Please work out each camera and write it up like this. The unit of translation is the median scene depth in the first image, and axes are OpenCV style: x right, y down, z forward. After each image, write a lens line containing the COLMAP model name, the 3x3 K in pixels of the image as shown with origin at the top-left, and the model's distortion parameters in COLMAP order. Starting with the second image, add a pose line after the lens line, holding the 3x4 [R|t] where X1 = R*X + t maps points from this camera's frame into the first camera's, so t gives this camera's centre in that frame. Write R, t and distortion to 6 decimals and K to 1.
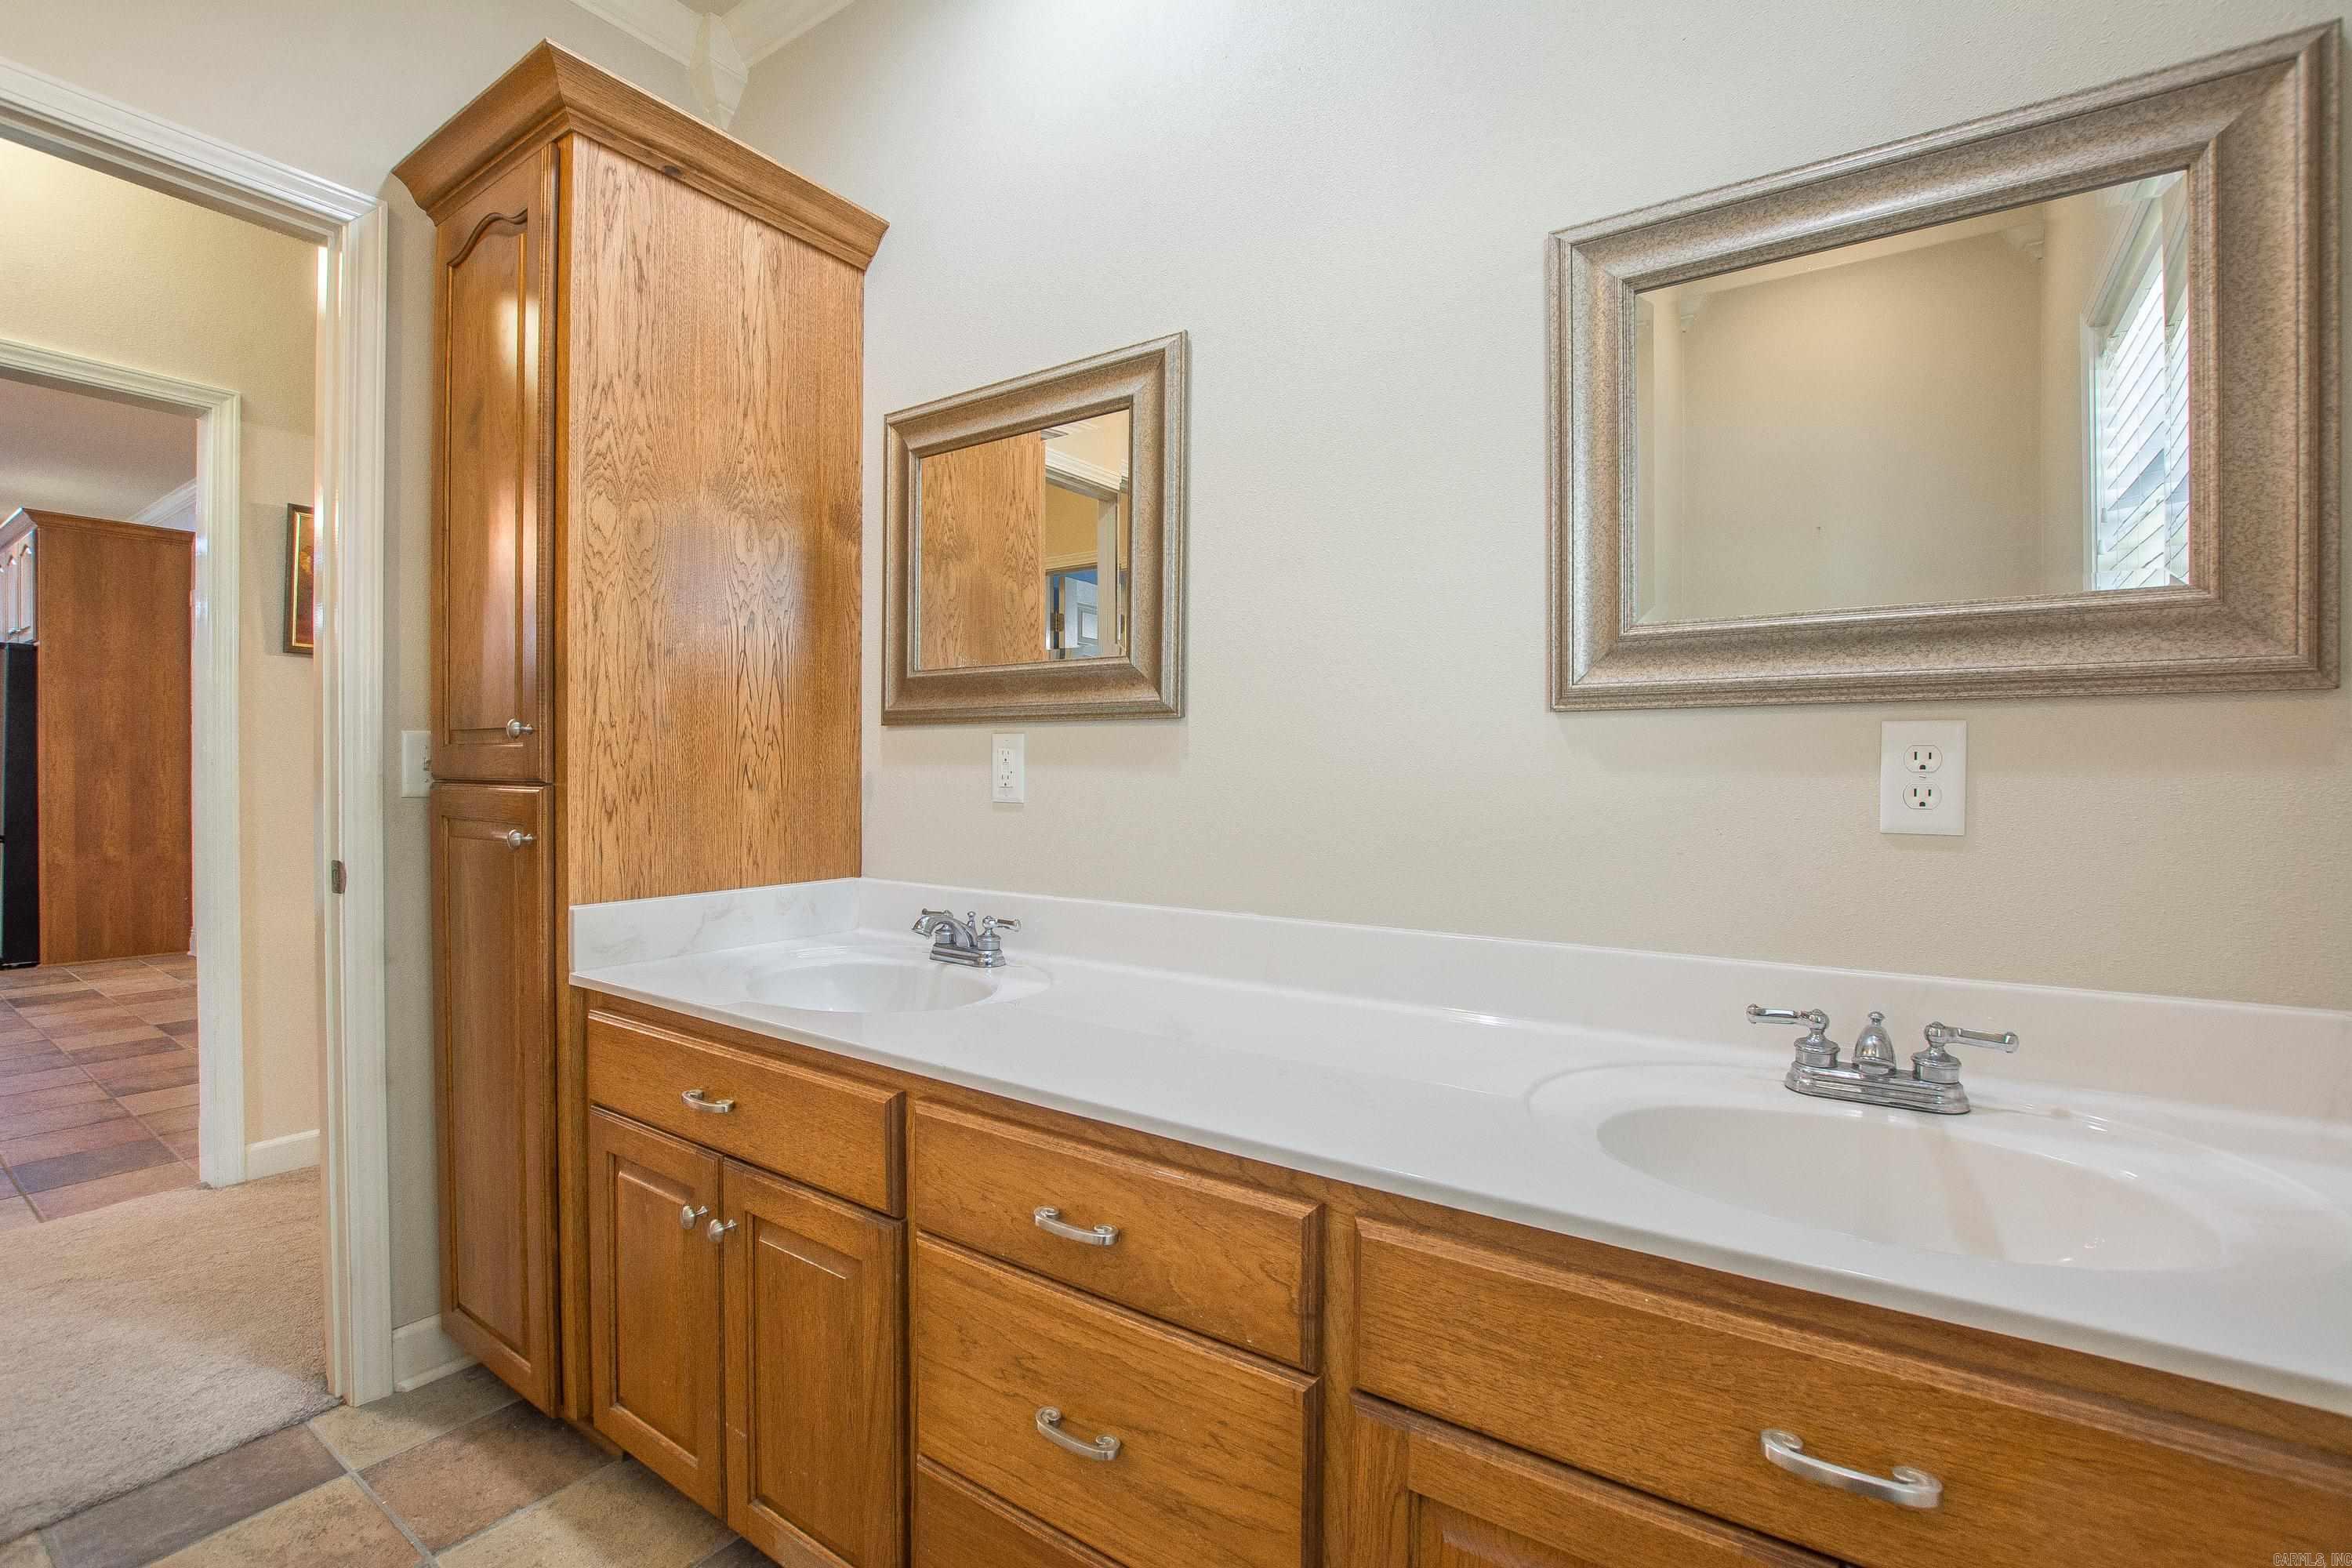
lens RADIAL K [[1022.2, 0, 1178.6], [0, 1022.2, 779.5], [0, 0, 1]] dist [0.002661, -0.000206]
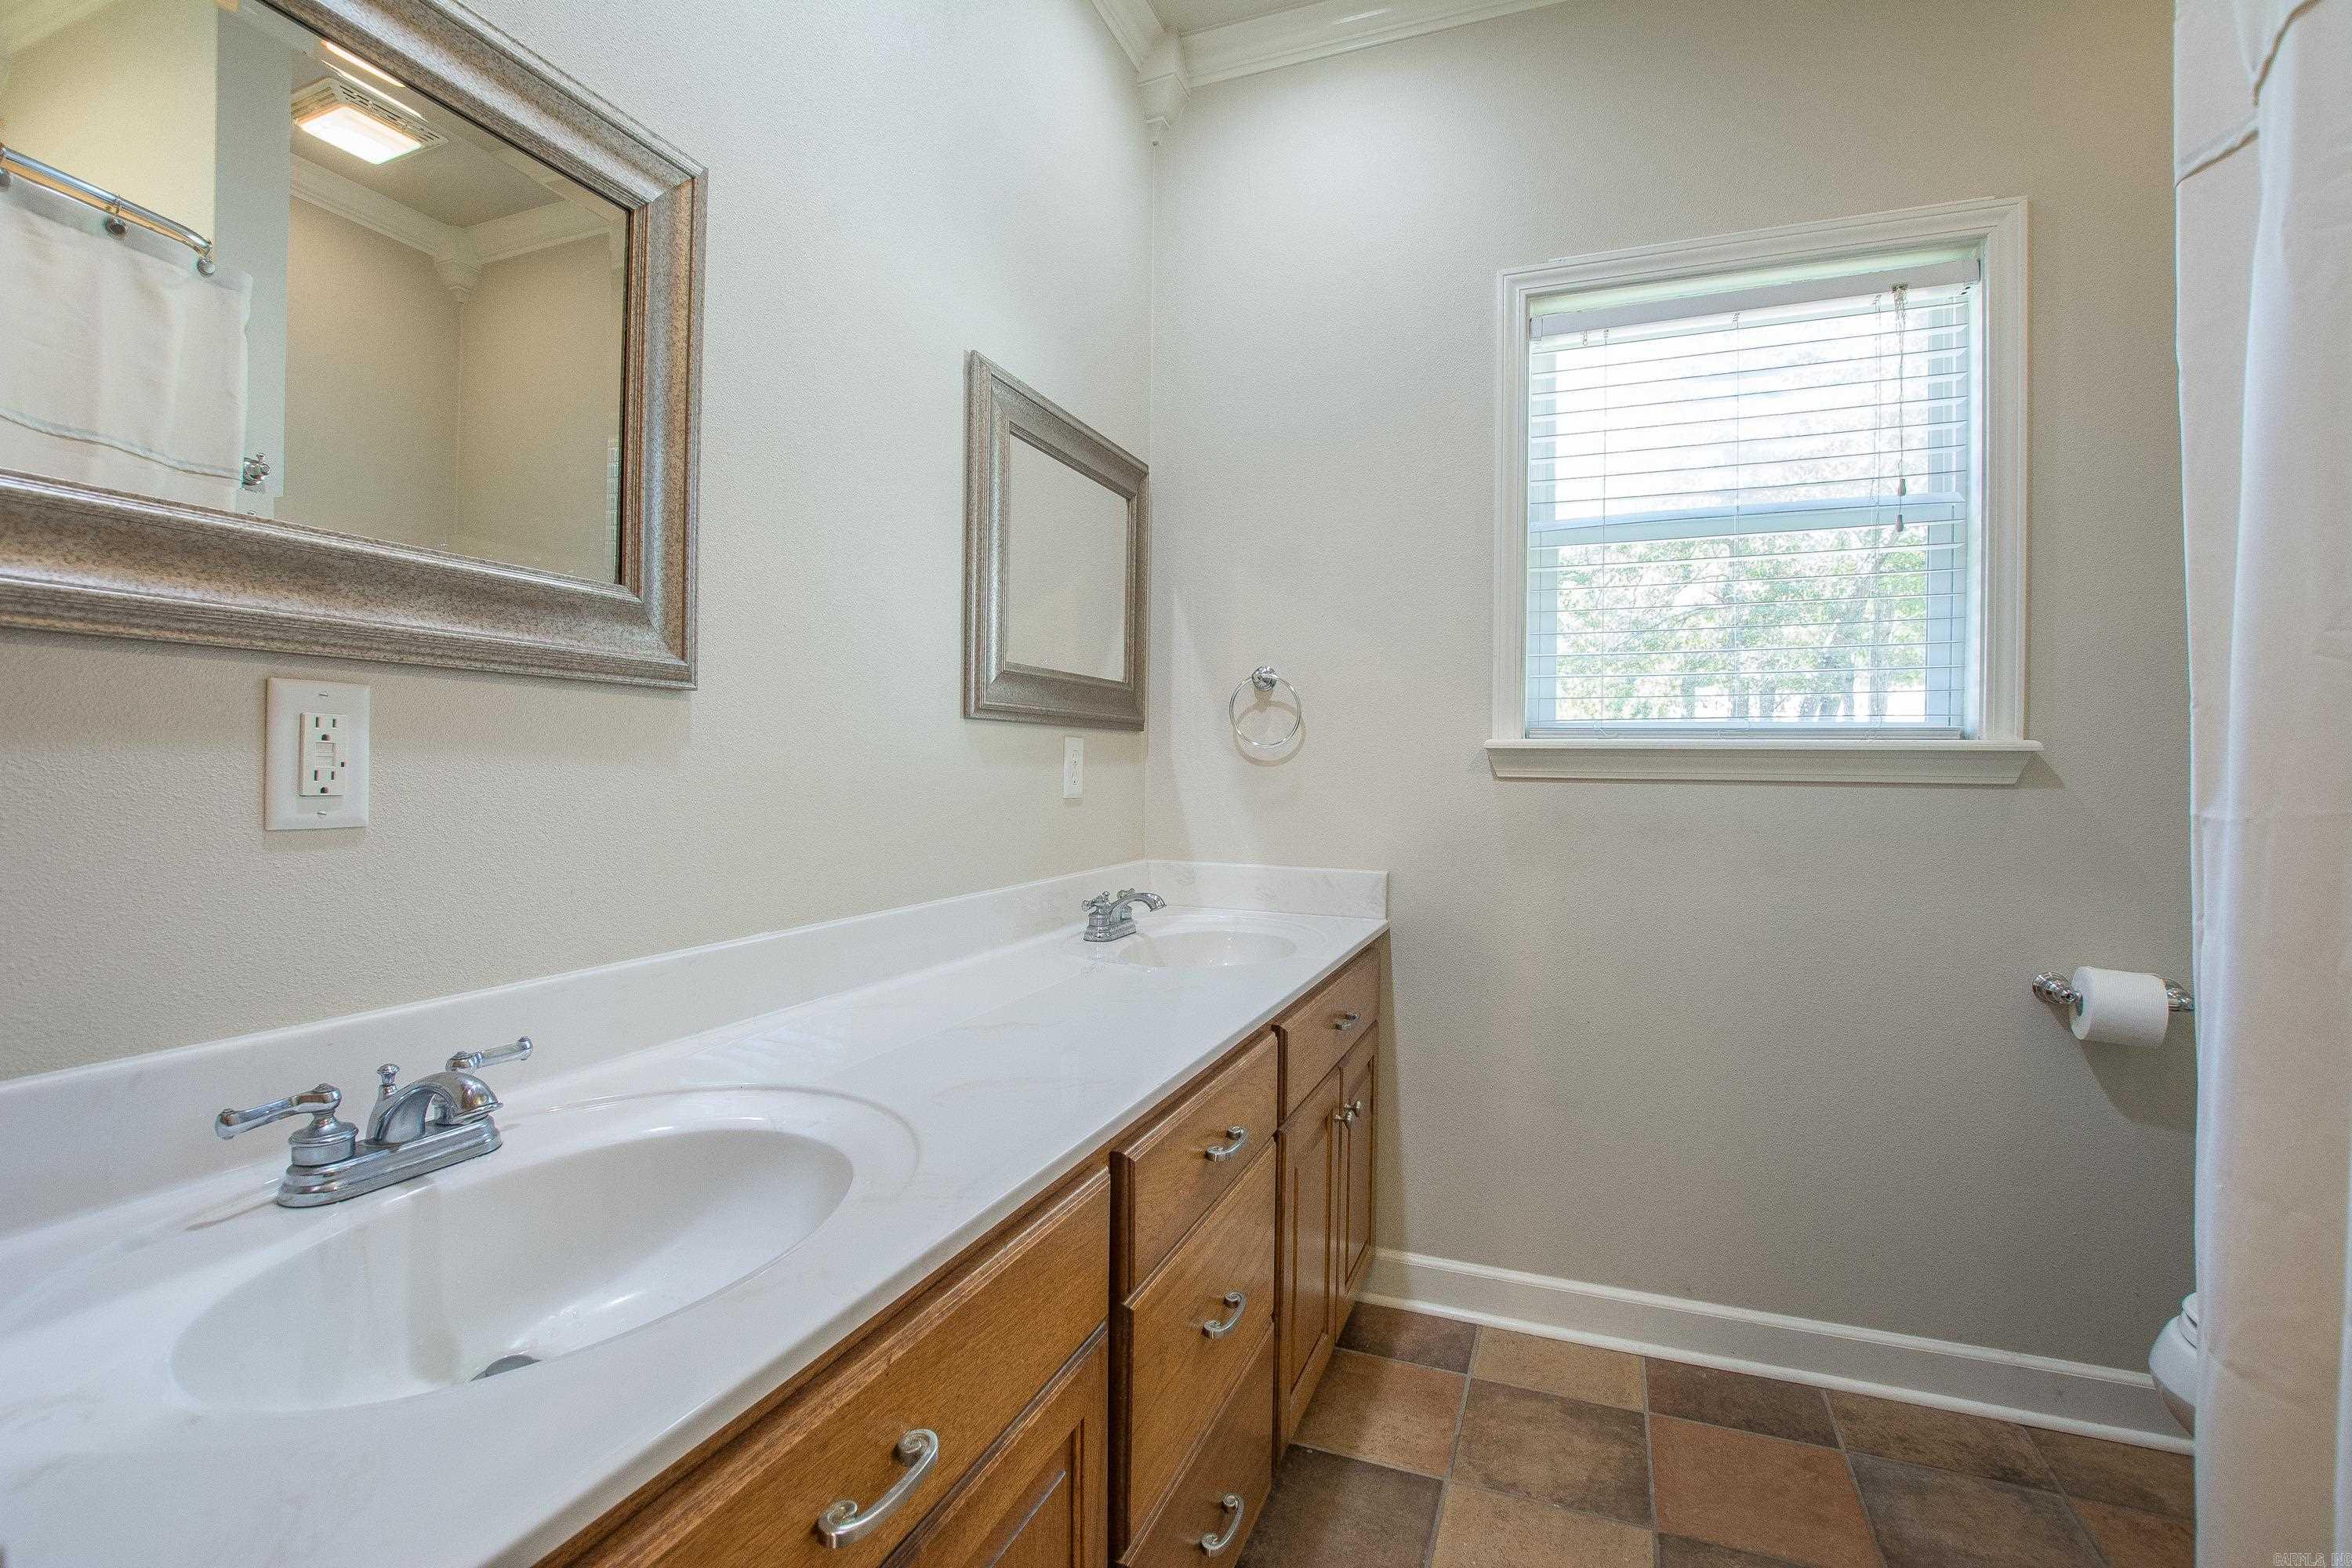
lens RADIAL K [[1022.2, 0, 1178.6], [0, 1022.2, 779.5], [0, 0, 1]] dist [0.002661, -0.000206]
pose [[-0.209383, -0.018664, 0.977656, -0.770166], [-0.003327, 0.999826, 0.018375, -0.010498], [-0.977828, 0.000594, -0.209408, 0.792265]]
